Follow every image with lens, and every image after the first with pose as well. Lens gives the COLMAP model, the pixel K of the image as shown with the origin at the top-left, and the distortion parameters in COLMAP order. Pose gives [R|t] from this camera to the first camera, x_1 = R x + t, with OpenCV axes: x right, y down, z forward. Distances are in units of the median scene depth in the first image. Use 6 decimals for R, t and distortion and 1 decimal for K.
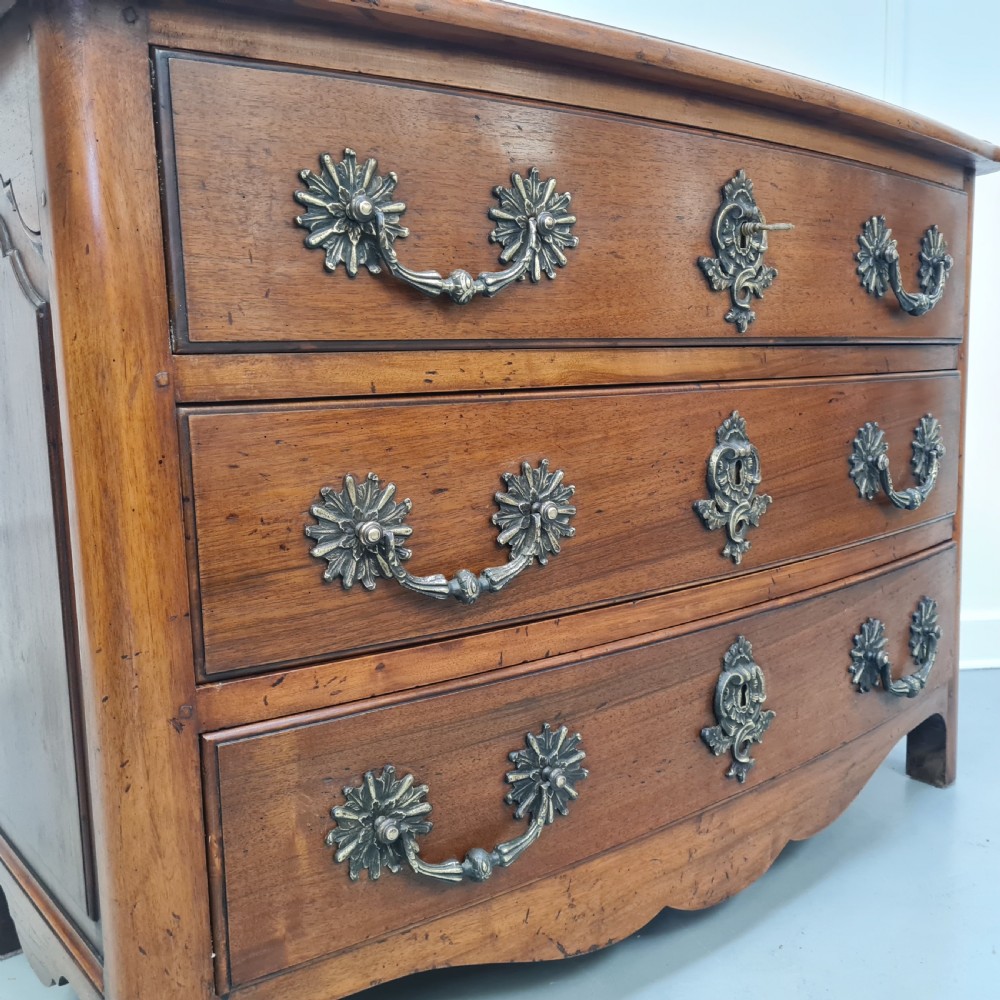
lens RADIAL K [[1019.6, 0, 501.8], [0, 1019.6, 497.0], [0, 0, 1]] dist [0.025501, 0.000000]
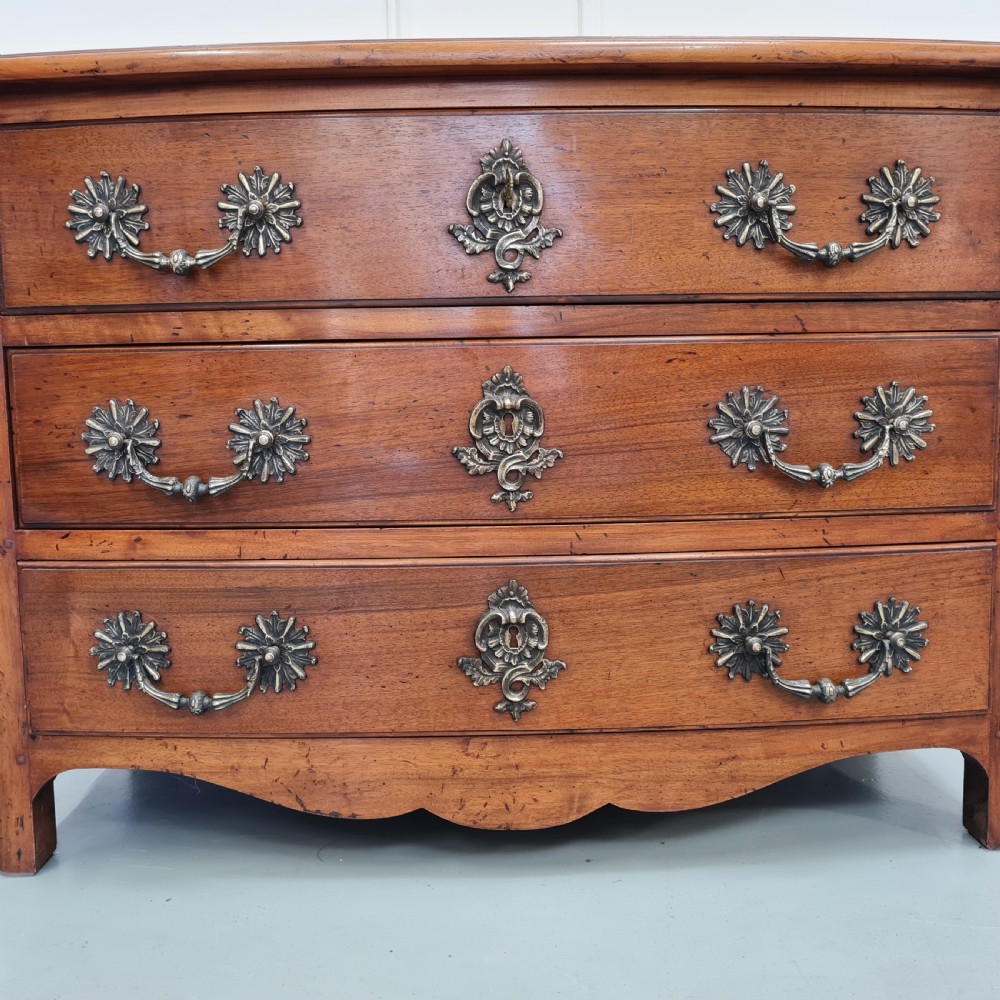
lens RADIAL K [[1019.6, 0, 483.3], [0, 1019.6, 489.2], [0, 0, 1]] dist [0.025501, 0.000000]
pose [[0.778125, 0.078096, -0.623236, 1.048655], [-0.082541, 0.996349, 0.021796, 0.026762], [0.622663, 0.034482, 0.781730, 0.186649]]
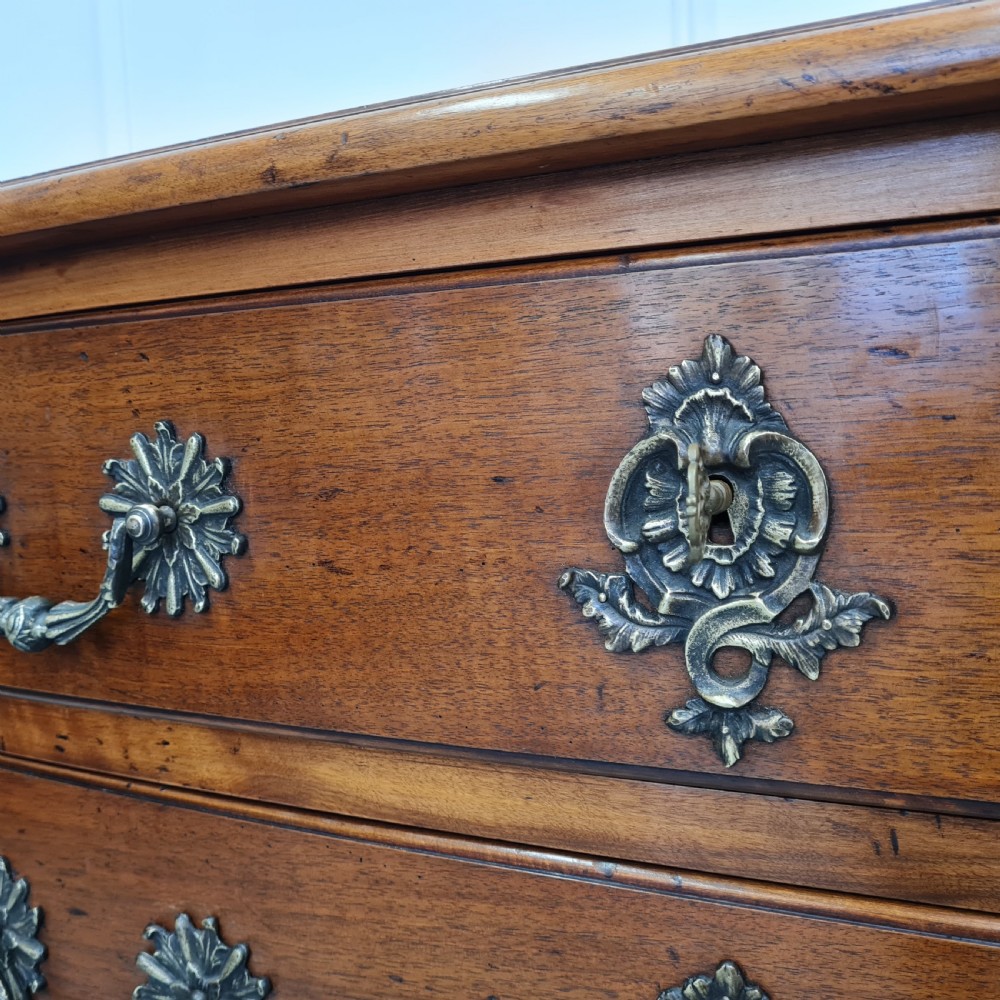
lens RADIAL K [[1019.6, 0, 496.4], [0, 1019.6, 493.5], [0, 0, 1]] dist [0.025501, 0.000000]
pose [[0.450910, 0.072737, -0.889601, 0.607543], [-0.087129, 0.995501, 0.037233, -0.311348], [0.888307, 0.060721, 0.455218, 0.884537]]
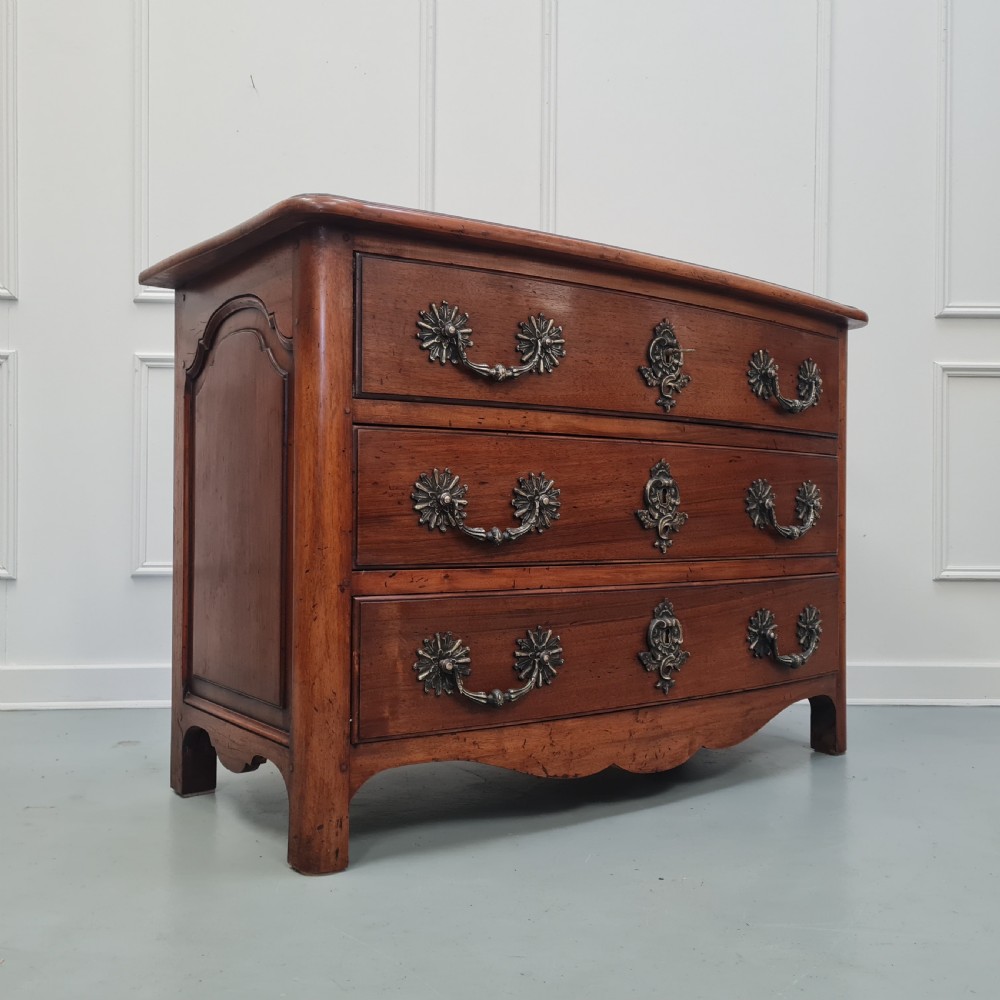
lens RADIAL K [[1019.6, 0, 495.4], [0, 1019.6, 497.2], [0, 0, 1]] dist [0.025501, 0.000000]
pose [[0.998218, 0.034056, -0.048995, 0.048441], [-0.040575, 0.989477, -0.138885, 0.259023], [0.043749, 0.140625, 0.989096, -0.759029]]
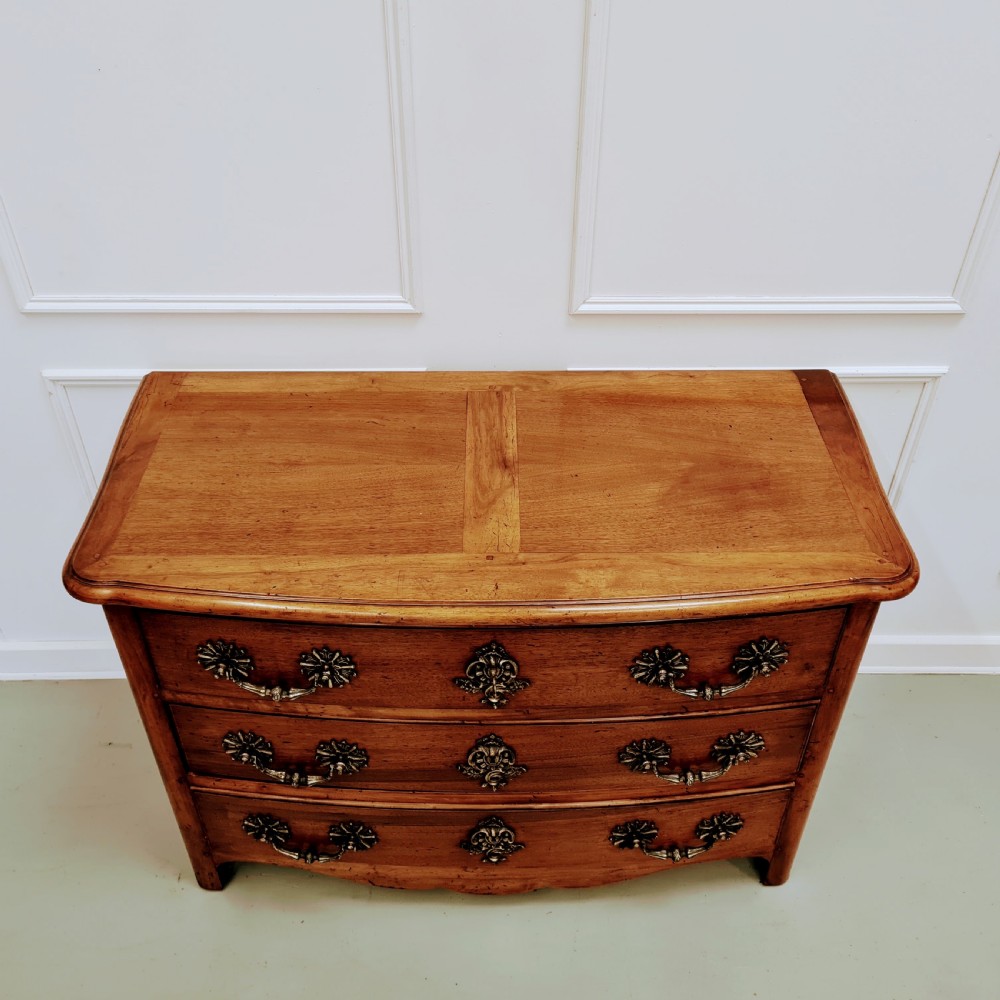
lens RADIAL K [[1019.6, 0, 488.6], [0, 1019.6, 481.9], [0, 0, 1]] dist [0.025501, 0.000000]
pose [[0.772137, 0.420183, -0.476709, 1.002682], [-0.097203, 0.819453, 0.564844, -1.618897], [0.627978, -0.389799, 0.673573, 0.043363]]
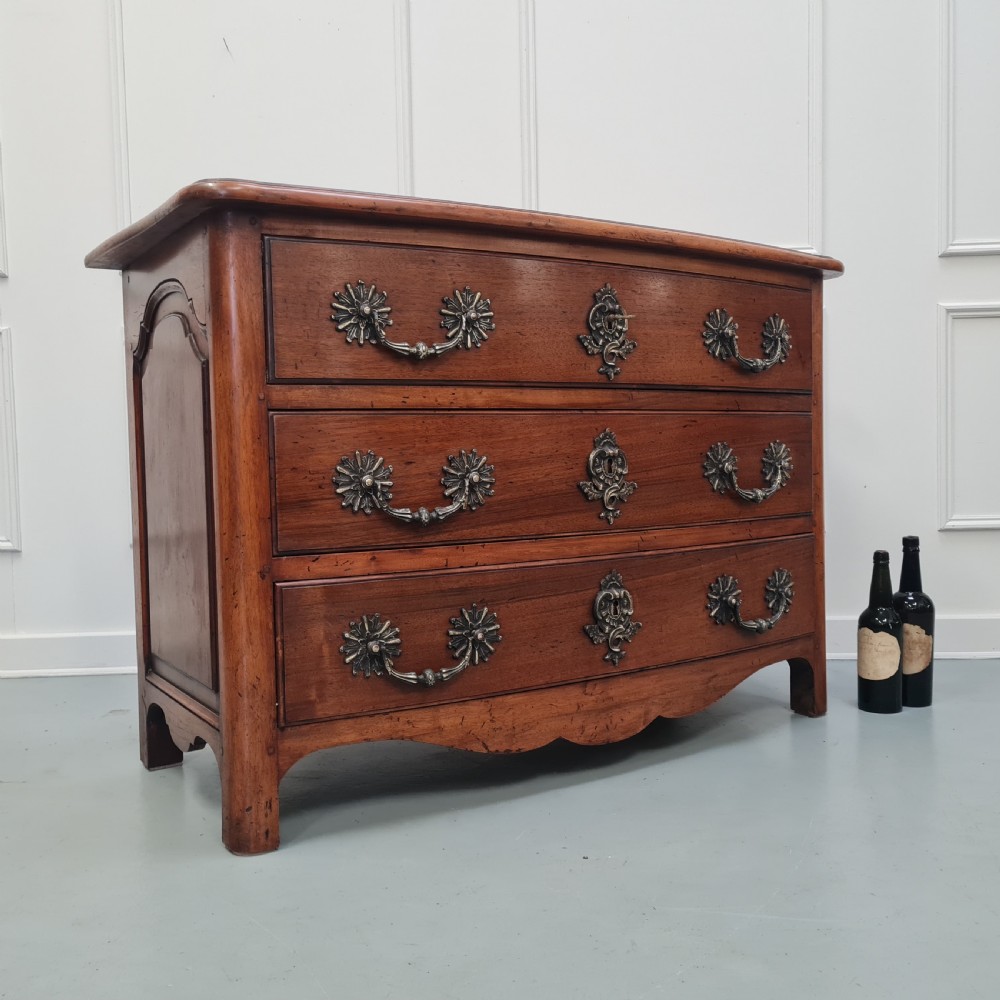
lens RADIAL K [[1019.6, 0, 501.1], [0, 1019.6, 486.9], [0, 0, 1]] dist [0.025501, 0.000000]
pose [[0.993569, 0.010535, -0.112734, 0.290034], [-0.020268, 0.996128, -0.085549, 0.179000], [0.111396, 0.087284, 0.989936, -0.729454]]
